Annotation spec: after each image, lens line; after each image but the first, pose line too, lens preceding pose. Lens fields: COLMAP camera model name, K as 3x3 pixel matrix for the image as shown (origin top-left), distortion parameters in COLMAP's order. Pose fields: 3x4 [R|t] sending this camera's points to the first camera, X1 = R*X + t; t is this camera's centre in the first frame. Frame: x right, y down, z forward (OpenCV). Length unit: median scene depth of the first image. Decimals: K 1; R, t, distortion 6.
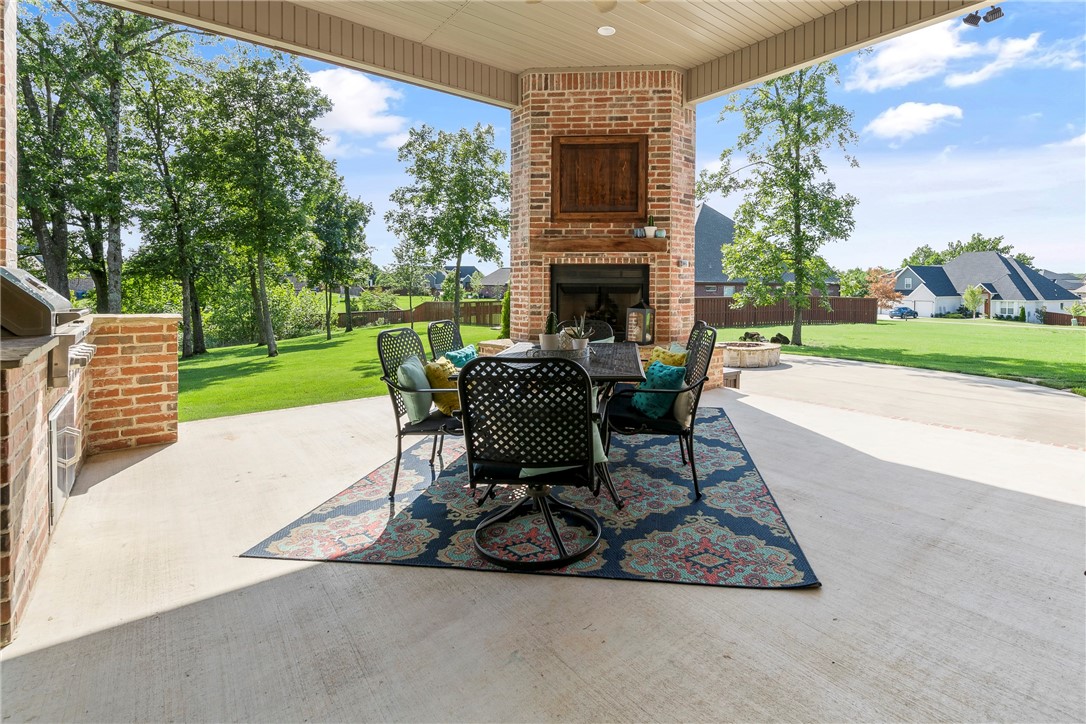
lens RADIAL K [[519.2, 0, 596.2], [0, 519.2, 286.1], [0, 0, 1]] dist [0.000569, -0.000060]
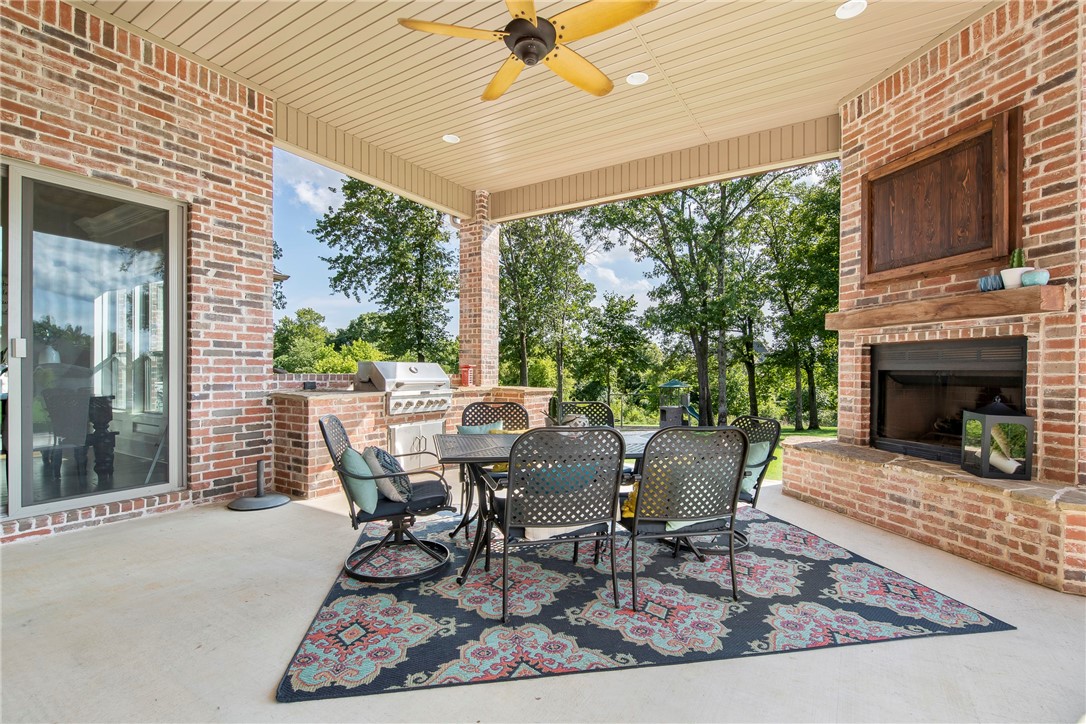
lens RADIAL K [[466.2, 0, 545.7], [0, 466.2, 366.2], [0, 0, 1]] dist [-0.002406, -0.000377]
pose [[0.318892, -0.007723, -0.947759, 0.408945], [-0.009018, 0.999897, -0.011182, 0.000494], [0.947748, 0.012113, 0.318790, 0.355837]]
